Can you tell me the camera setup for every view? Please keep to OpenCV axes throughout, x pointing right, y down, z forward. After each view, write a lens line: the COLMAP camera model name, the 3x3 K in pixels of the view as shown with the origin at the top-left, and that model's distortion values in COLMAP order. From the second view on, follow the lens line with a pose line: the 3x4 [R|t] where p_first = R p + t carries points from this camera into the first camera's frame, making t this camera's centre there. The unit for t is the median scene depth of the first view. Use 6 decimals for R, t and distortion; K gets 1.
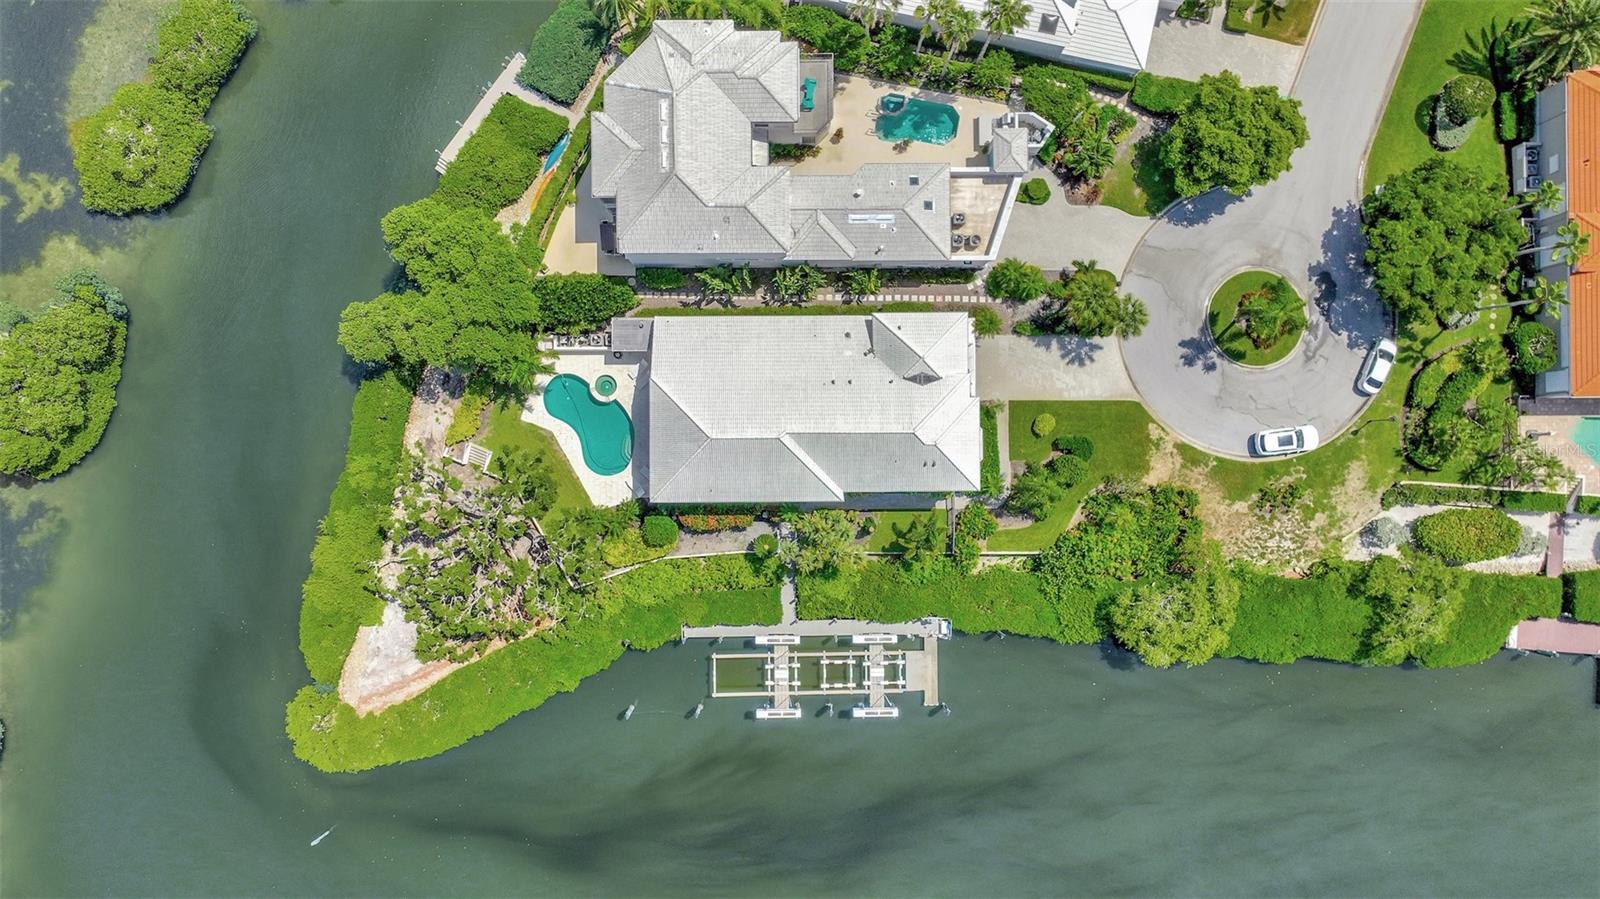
lens RADIAL K [[1113.7, 0, 800.2], [0, 1113.7, 447.4], [0, 0, 1]] dist [0.003638, 0.000036]
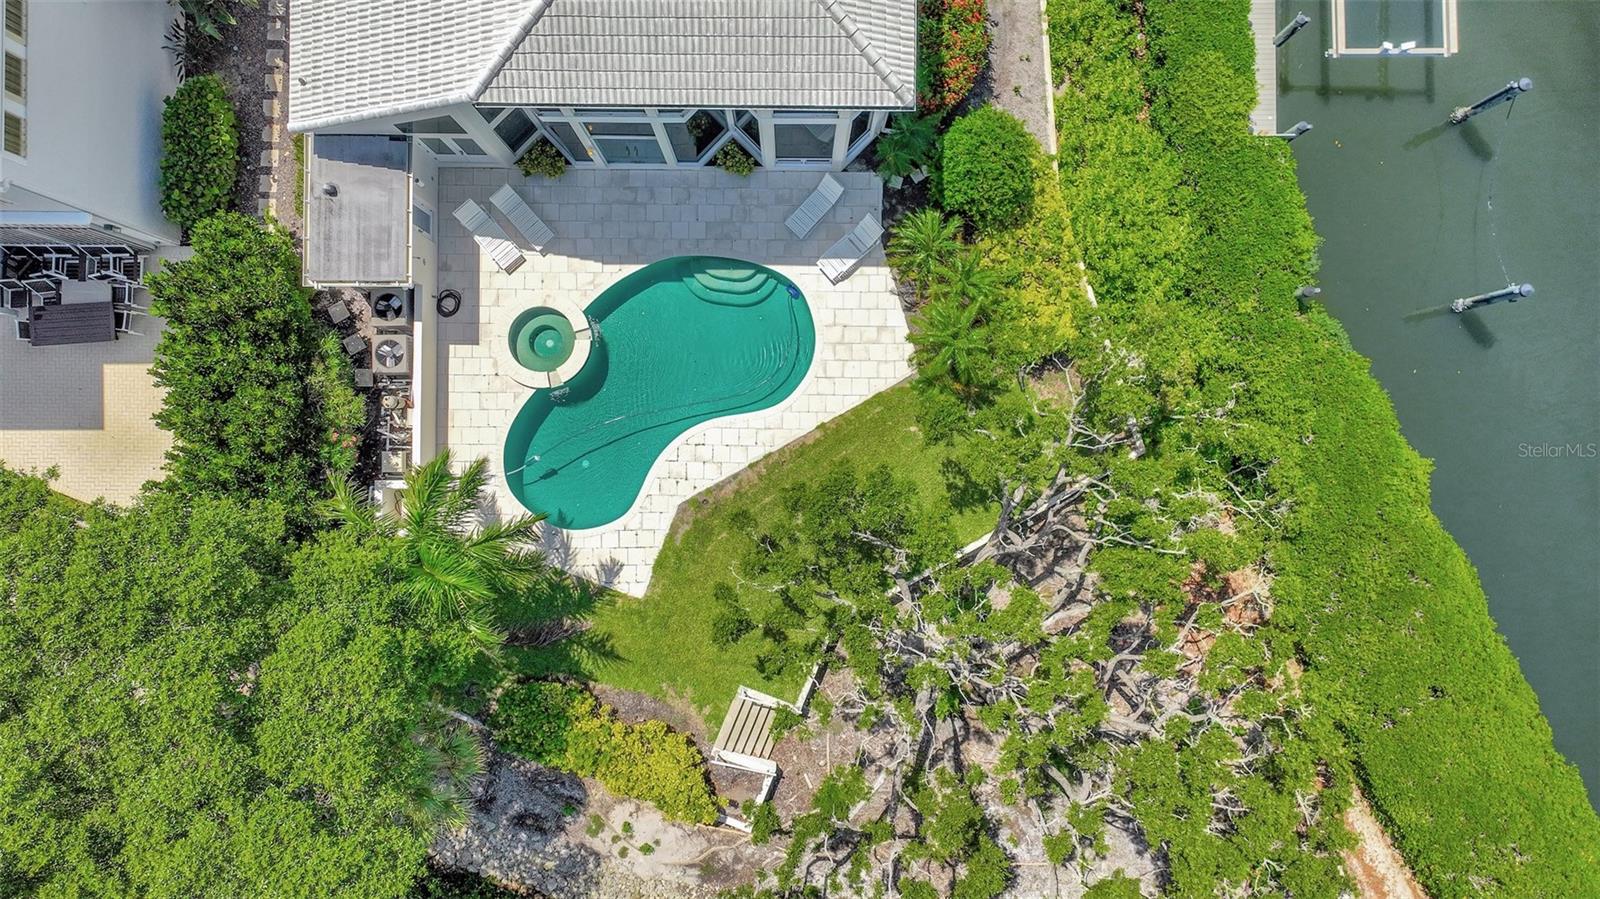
lens RADIAL K [[1113.7, 0, 803.1], [0, 1113.7, 449.5], [0, 0, 1]] dist [0.003638, 0.000036]
pose [[0.009874, -0.999910, 0.009064, -0.209419], [0.999163, 0.010226, 0.039620, 0.009042], [-0.039709, 0.008665, 0.999174, 0.667529]]
